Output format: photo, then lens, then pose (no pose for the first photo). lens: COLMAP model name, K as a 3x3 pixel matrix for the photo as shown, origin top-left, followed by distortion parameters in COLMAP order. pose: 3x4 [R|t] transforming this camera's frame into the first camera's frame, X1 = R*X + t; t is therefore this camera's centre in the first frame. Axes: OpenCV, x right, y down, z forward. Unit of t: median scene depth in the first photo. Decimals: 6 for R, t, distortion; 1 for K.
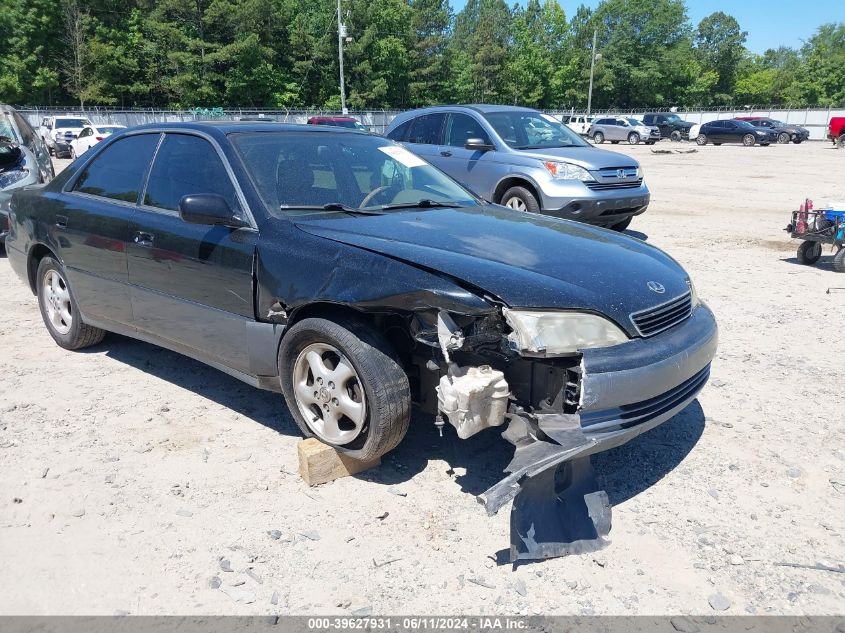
lens RADIAL K [[683.7, 0, 421.3], [0, 683.7, 317.2], [0, 0, 1]] dist [0.009974, 0.005174]
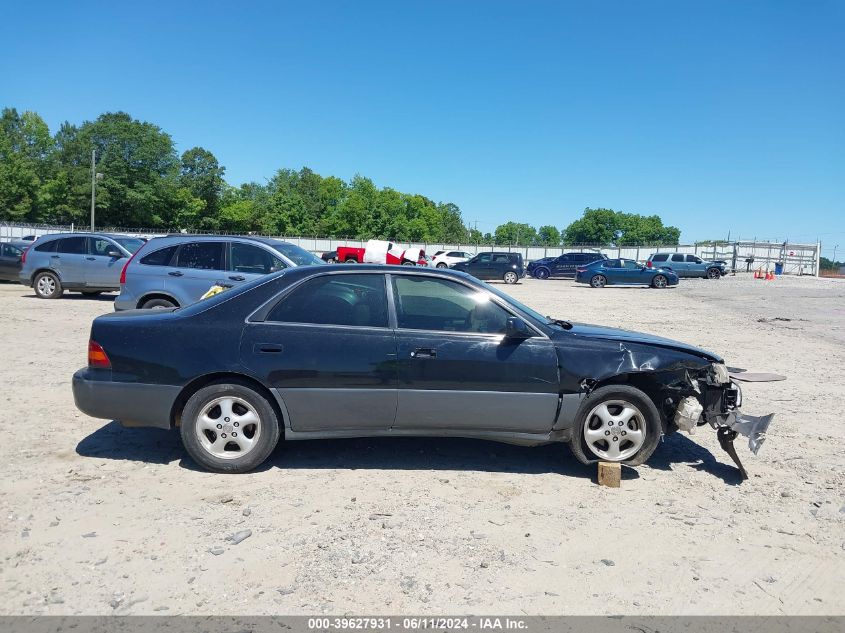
lens RADIAL K [[683.7, 0, 424.6], [0, 683.7, 318.2], [0, 0, 1]] dist [0.009974, 0.005174]
pose [[0.743955, -0.037216, 0.667192, -0.814454], [0.146413, 0.983265, -0.108411, -0.023098], [-0.651992, 0.178339, 0.736954, 0.008902]]
